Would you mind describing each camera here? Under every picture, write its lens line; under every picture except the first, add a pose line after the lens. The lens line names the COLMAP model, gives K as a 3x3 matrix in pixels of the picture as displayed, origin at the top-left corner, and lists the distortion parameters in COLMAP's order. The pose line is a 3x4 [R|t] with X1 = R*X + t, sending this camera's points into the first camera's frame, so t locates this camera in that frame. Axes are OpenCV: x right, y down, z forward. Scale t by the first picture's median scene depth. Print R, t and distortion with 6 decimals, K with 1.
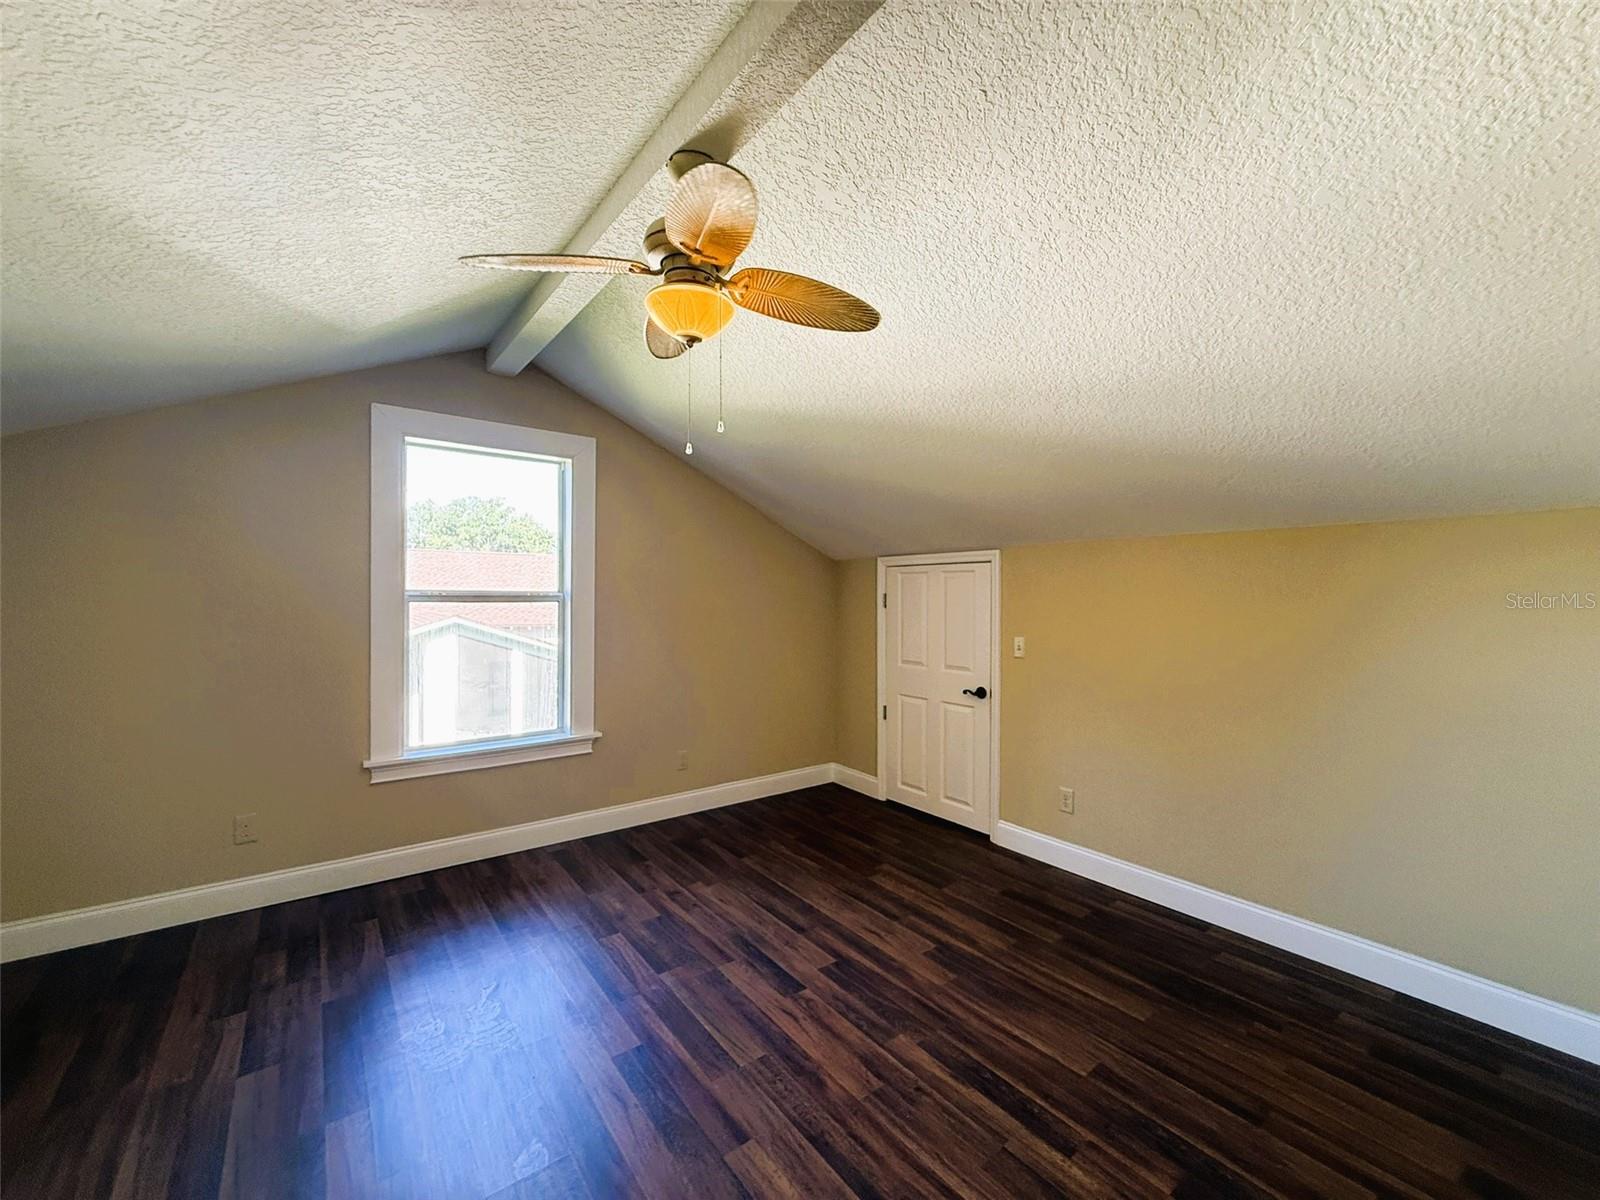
lens RADIAL K [[640.0, 0, 799.9], [0, 640.0, 596.2], [0, 0, 1]] dist [0.001362, -0.000412]
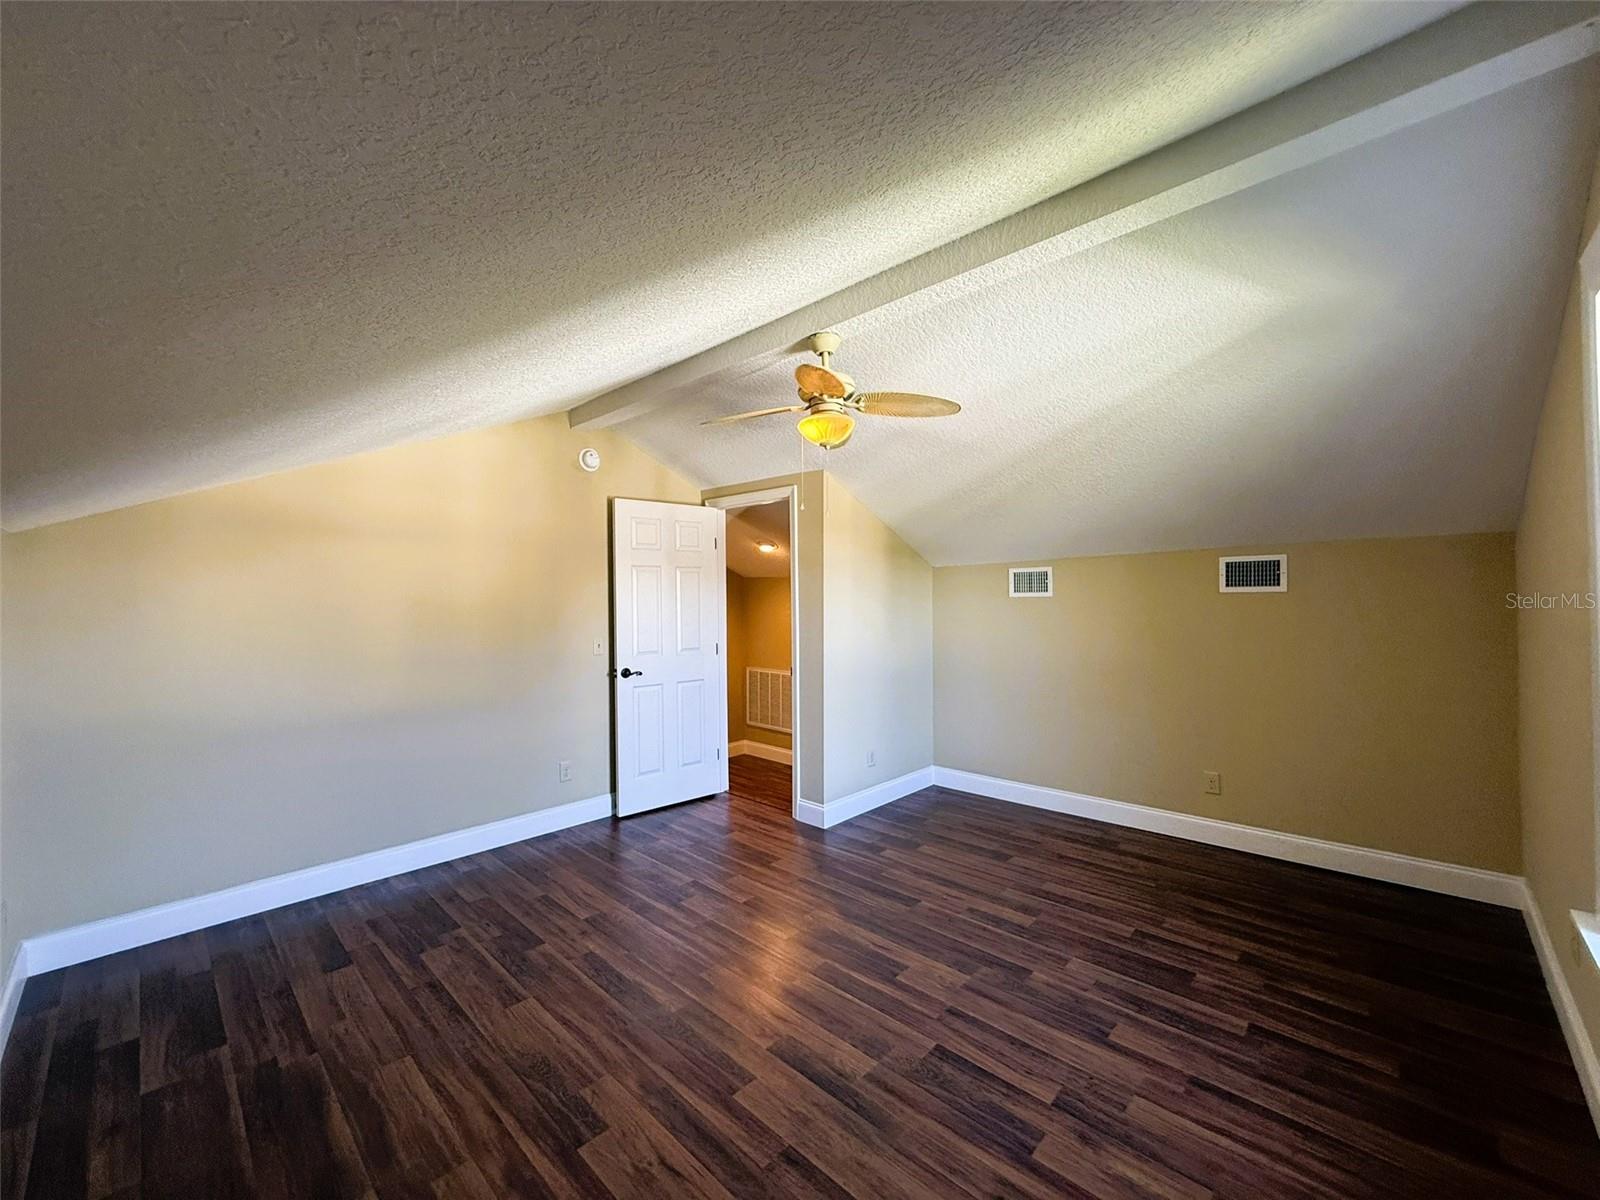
lens RADIAL K [[640.0, 0, 799.8], [0, 640.0, 598.8], [0, 0, 1]] dist [0.001362, -0.000412]
pose [[-0.988395, 0.002238, -0.151889, 0.097541], [0.002189, 0.999997, 0.000485, -0.014382], [0.151890, 0.000146, -0.988397, 1.862259]]
